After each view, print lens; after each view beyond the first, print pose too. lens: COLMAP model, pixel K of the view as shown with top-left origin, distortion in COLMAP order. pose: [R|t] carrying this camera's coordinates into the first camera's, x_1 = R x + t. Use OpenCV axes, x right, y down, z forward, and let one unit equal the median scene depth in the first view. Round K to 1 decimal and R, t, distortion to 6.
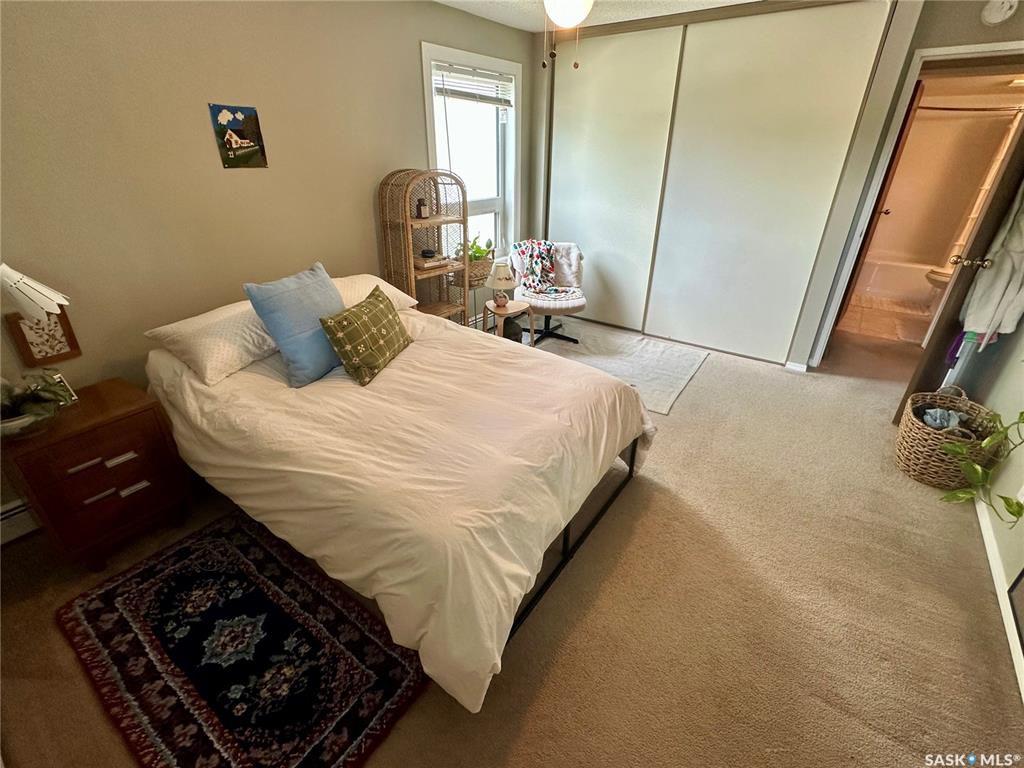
lens RADIAL K [[464.7, 0, 512.0], [0, 464.7, 384.0], [0, 0, 1]] dist [-0.000540, -0.000180]
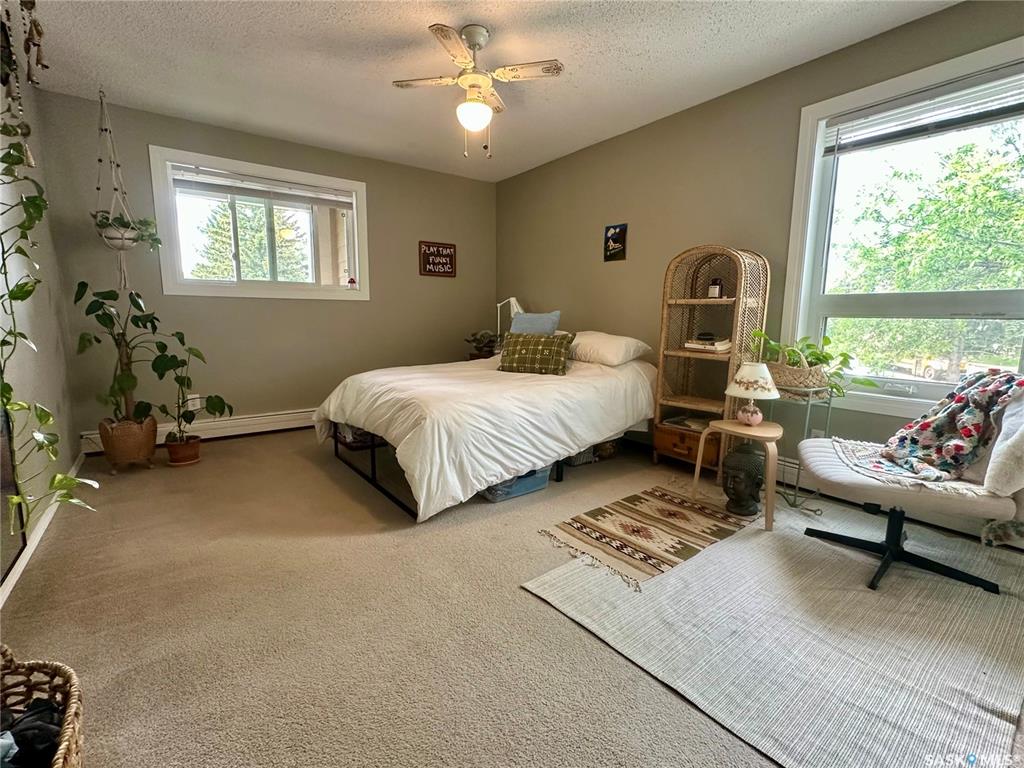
lens RADIAL K [[456.3, 0, 512.0], [0, 456.3, 384.0], [0, 0, 1]] dist [-0.000661, -0.000173]
pose [[-0.293759, 0.138910, -0.945732, 1.058735], [-0.442021, 0.857506, 0.263250, -0.370384], [0.847539, 0.495366, -0.190499, 1.233985]]
